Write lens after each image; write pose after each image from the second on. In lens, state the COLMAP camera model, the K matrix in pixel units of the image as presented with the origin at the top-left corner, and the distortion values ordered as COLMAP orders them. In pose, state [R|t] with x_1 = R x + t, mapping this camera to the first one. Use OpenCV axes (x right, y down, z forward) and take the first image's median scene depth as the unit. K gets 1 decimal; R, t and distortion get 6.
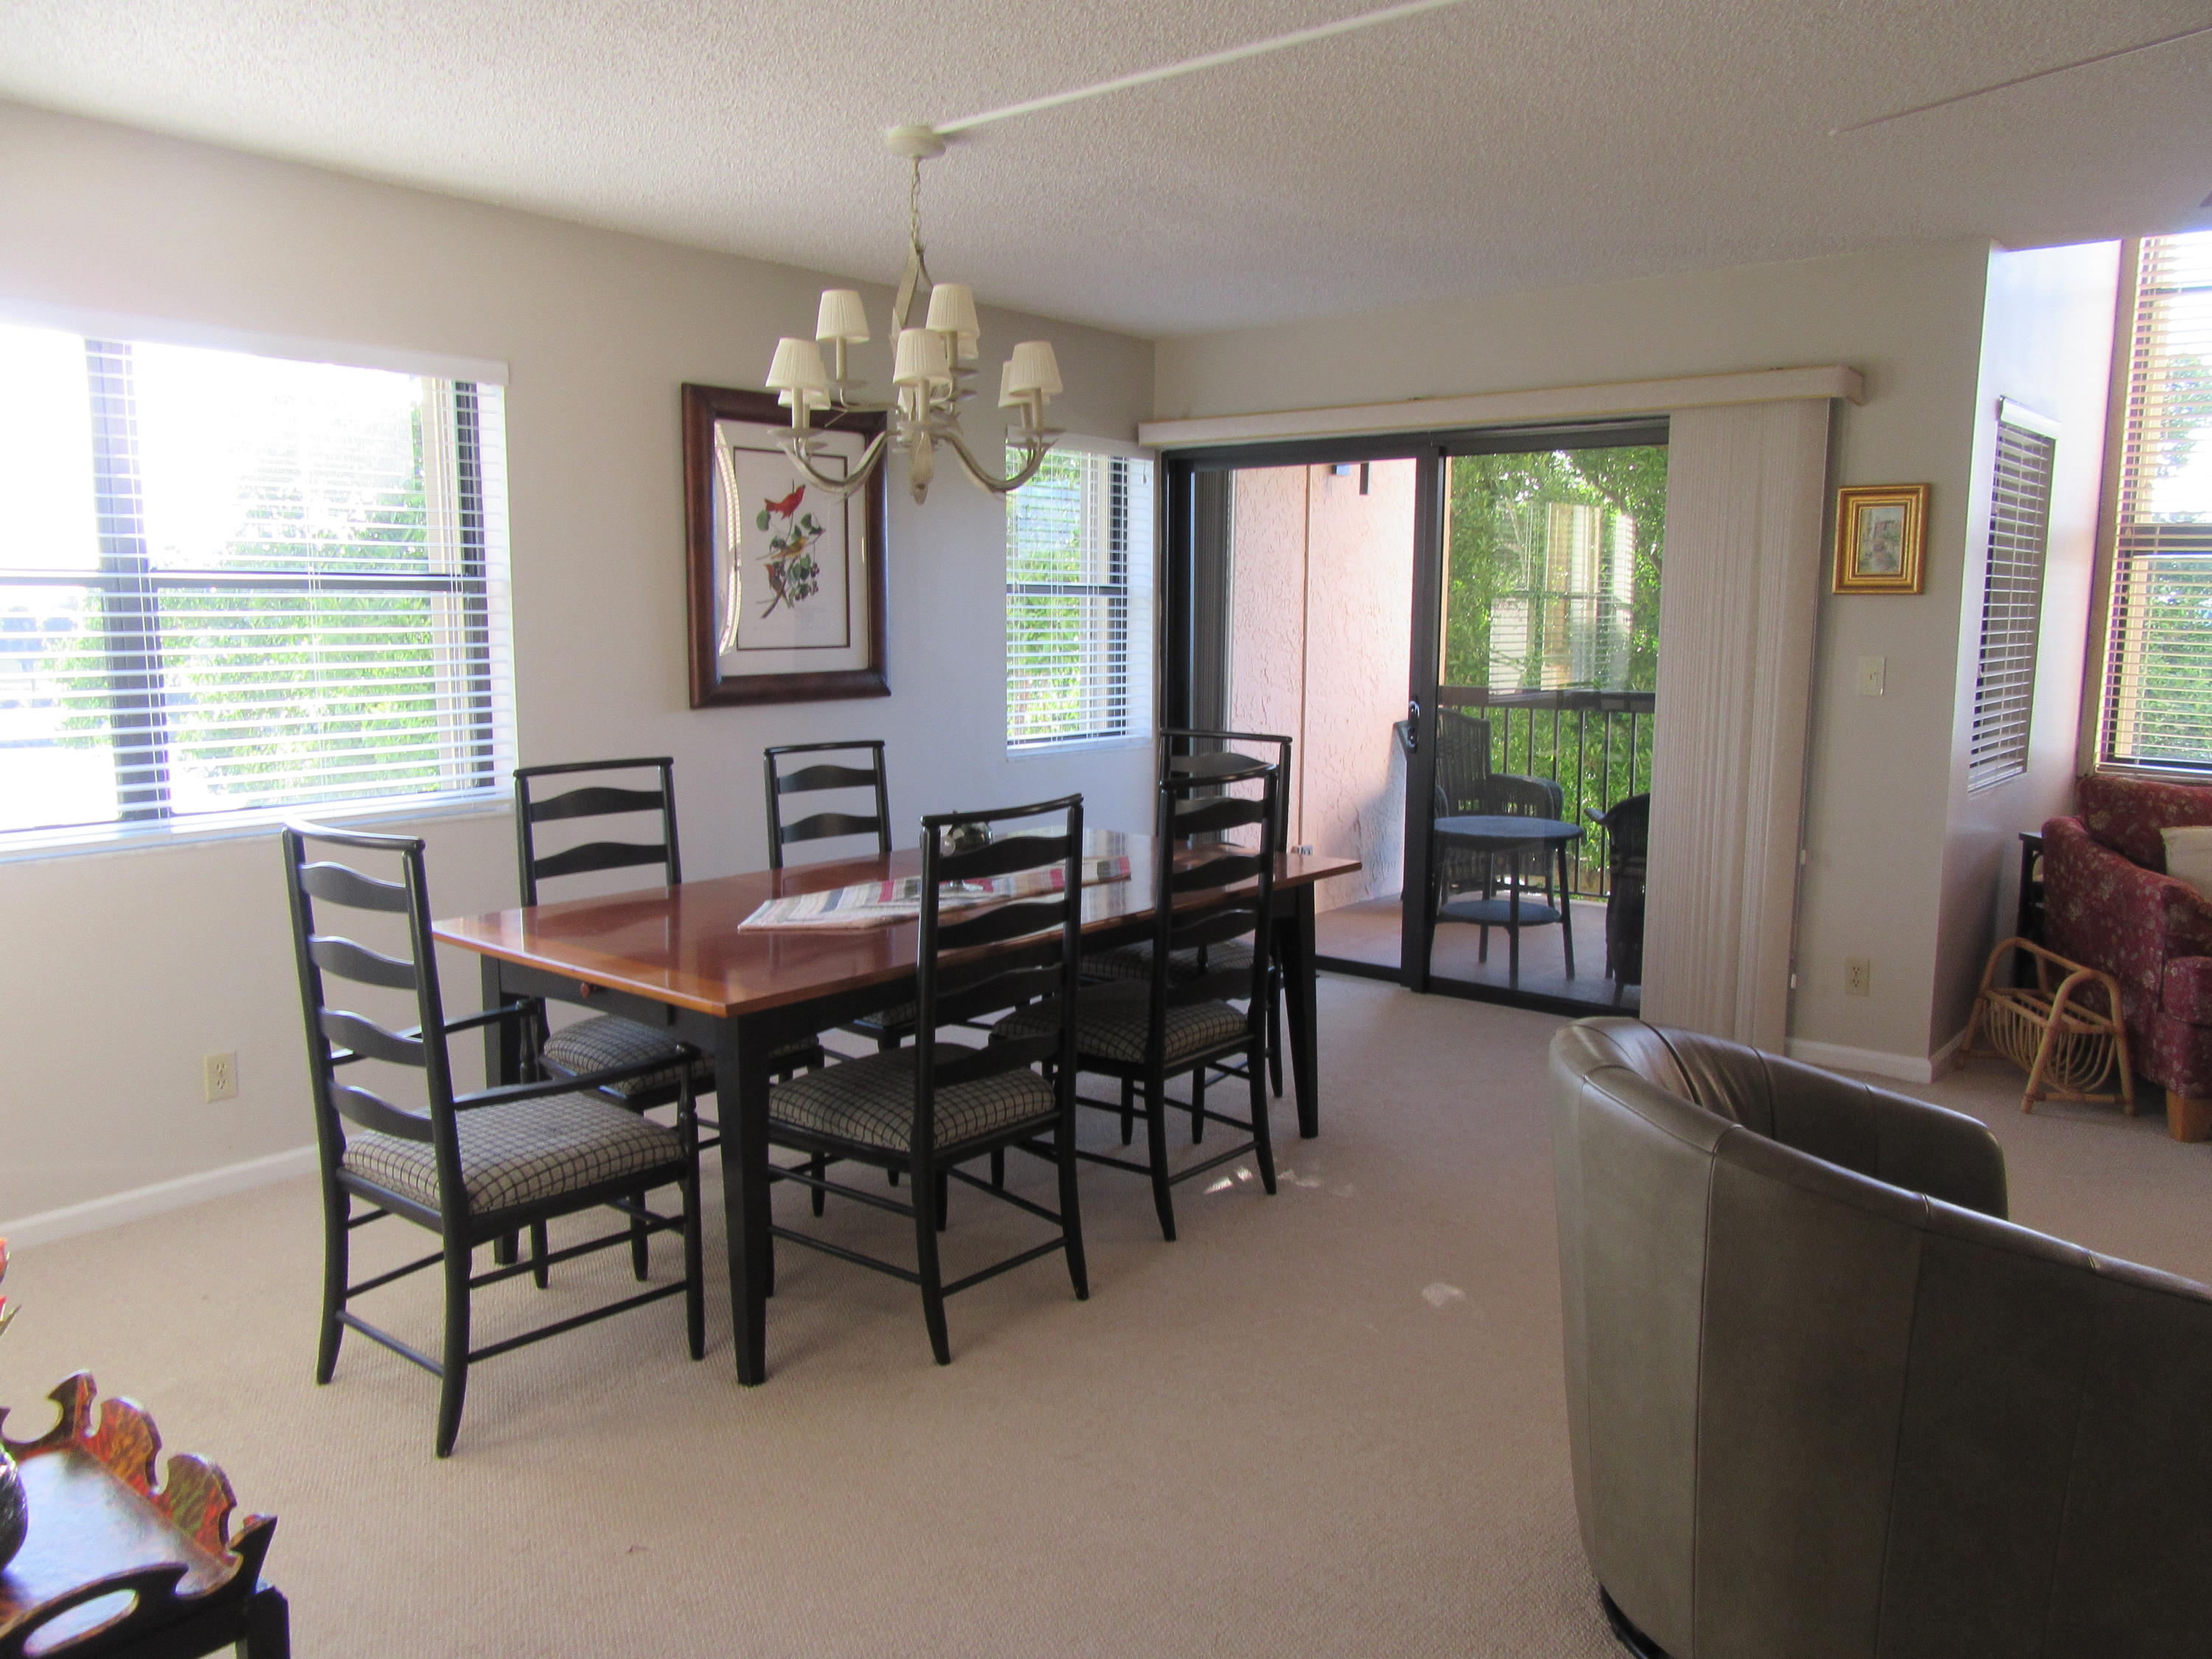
lens RADIAL K [[1610.5, 0, 1107.0], [0, 1610.5, 819.1], [0, 0, 1]] dist [-0.011919, -0.002411]
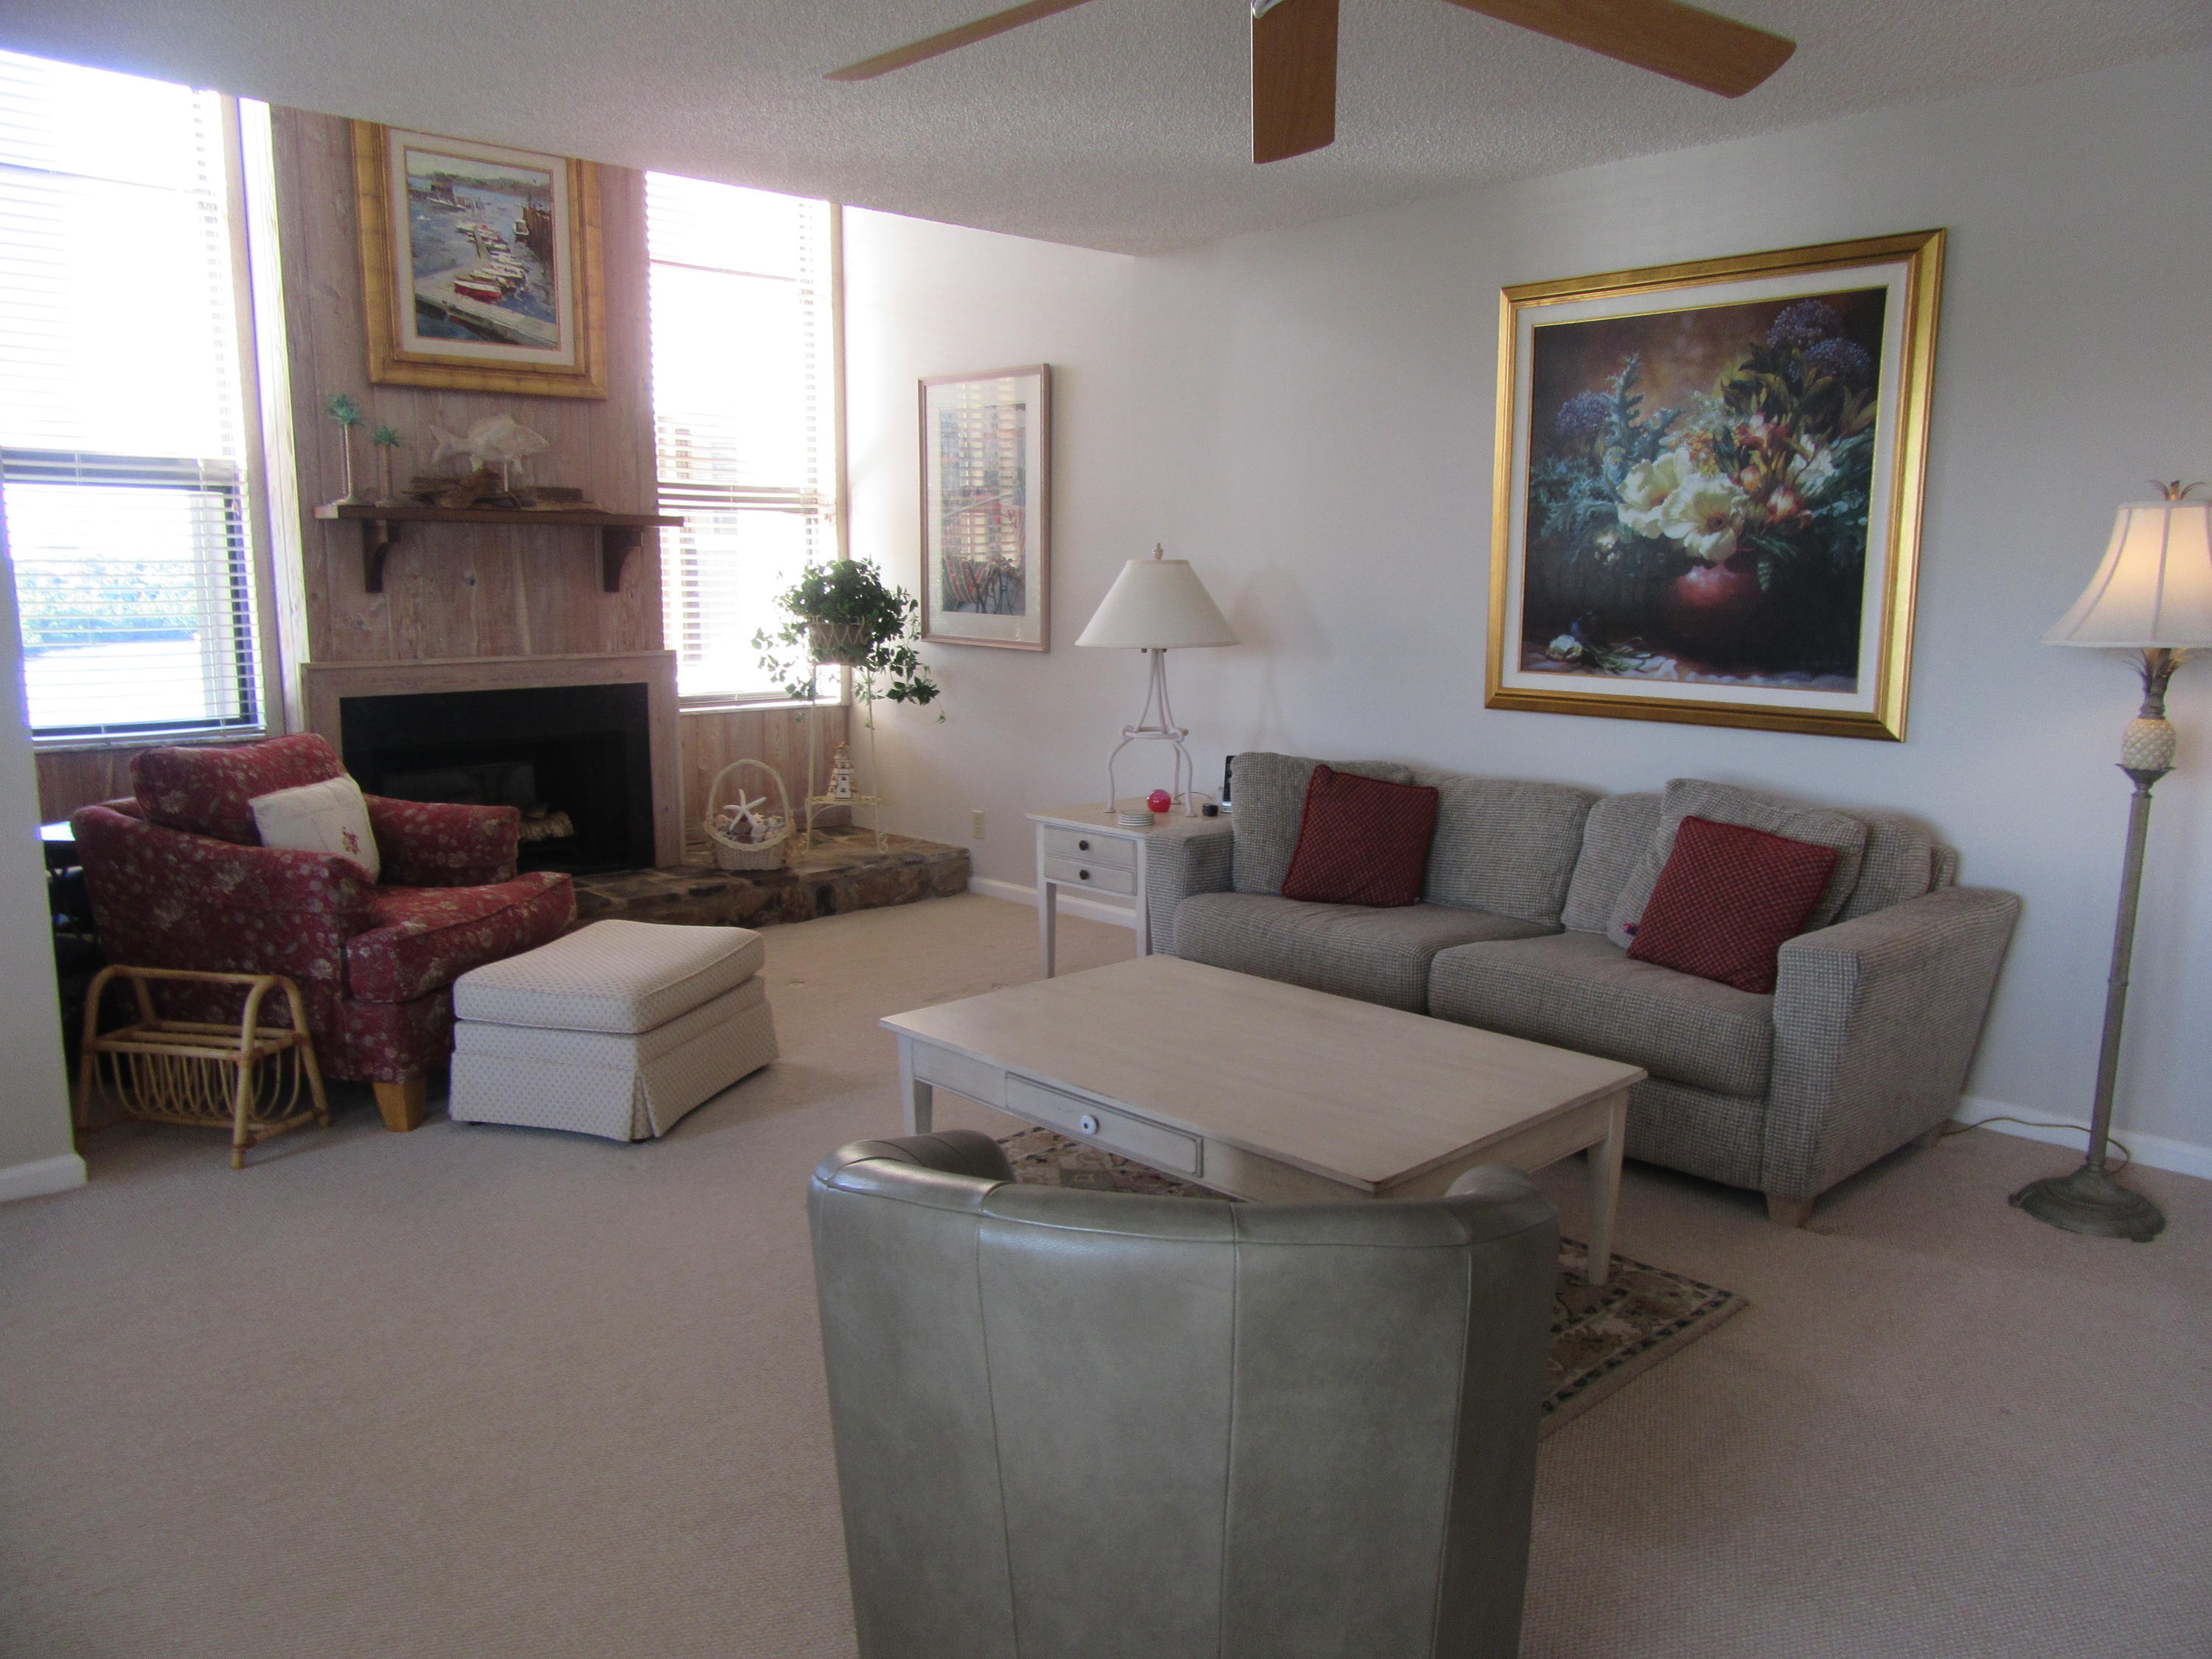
lens RADIAL K [[1627.7, 0, 1113.7], [0, 1627.7, 823.2], [0, 0, 1]] dist [-0.004739, -0.002487]
pose [[0.142566, -0.161401, 0.976537, -0.135349], [0.134206, 0.980656, 0.142489, -0.044744], [-0.980645, 0.110743, 0.161469, 0.414722]]
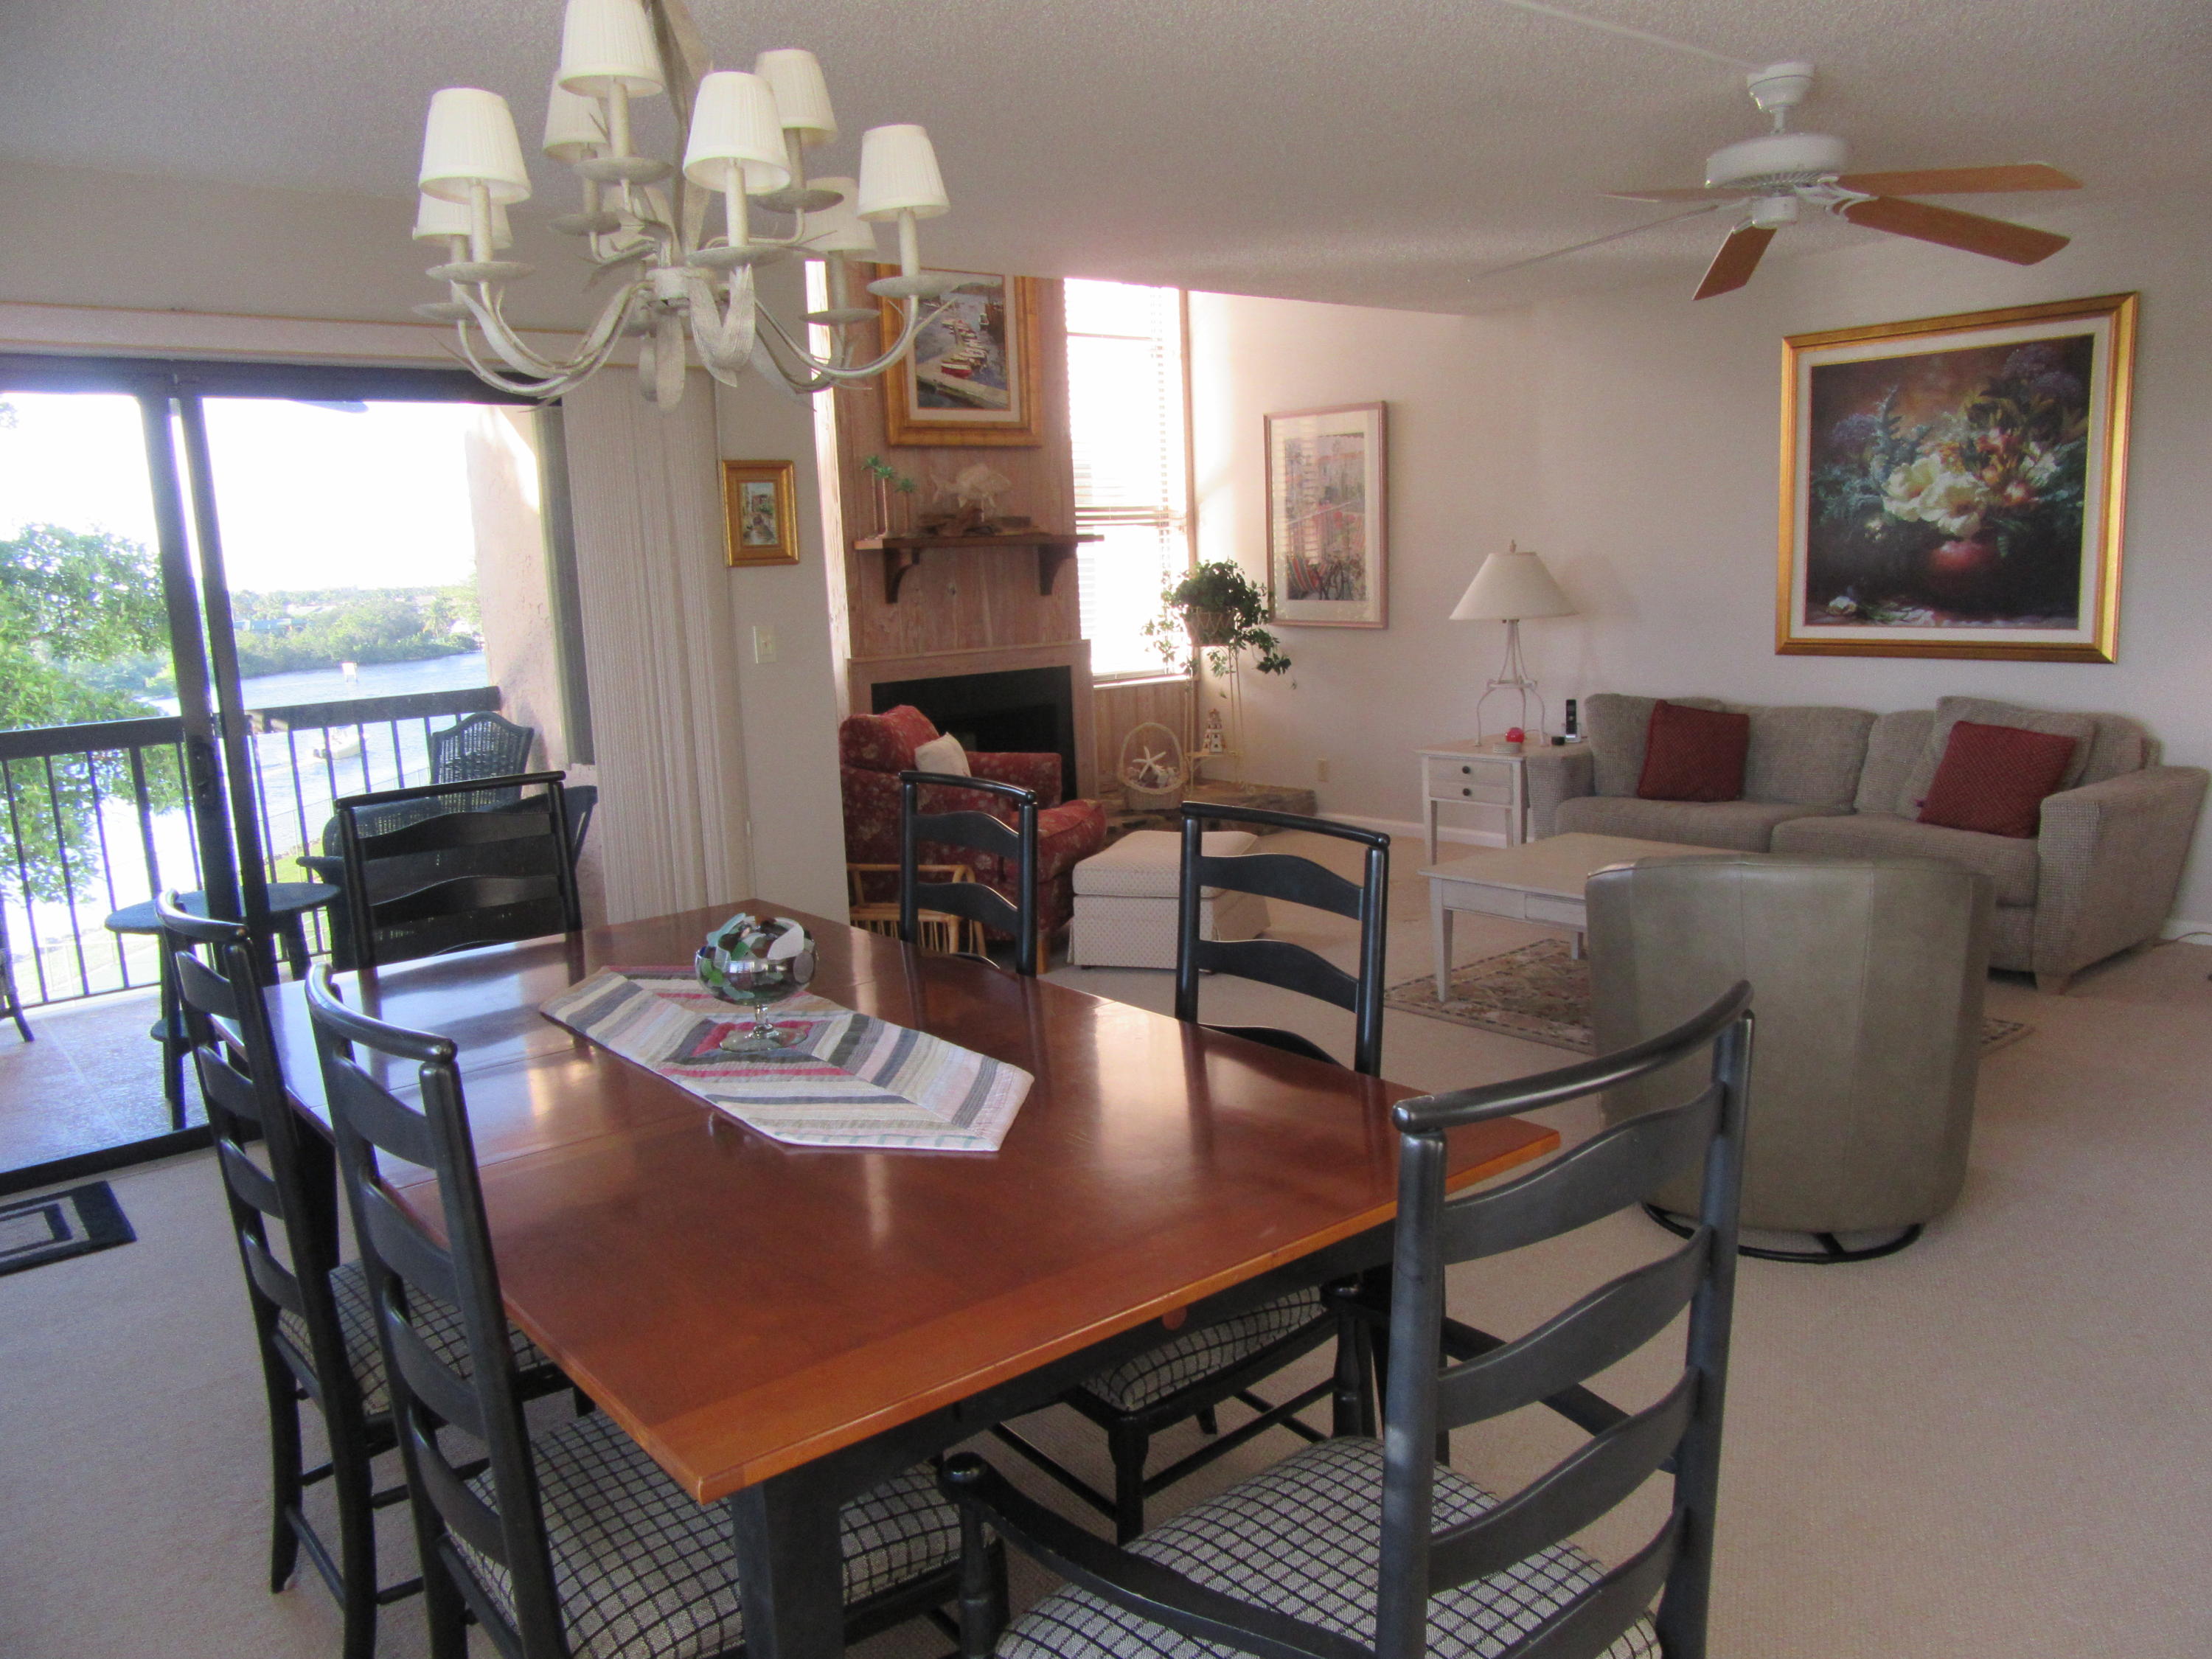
lens RADIAL K [[1610.5, 0, 1107.0], [0, 1610.5, 819.1], [0, 0, 1]] dist [-0.011919, -0.002411]
pose [[0.214148, -0.172140, 0.961514, -0.529120], [0.176611, 0.974950, 0.135211, -0.085252], [-0.960702, 0.140858, 0.239186, 0.582643]]
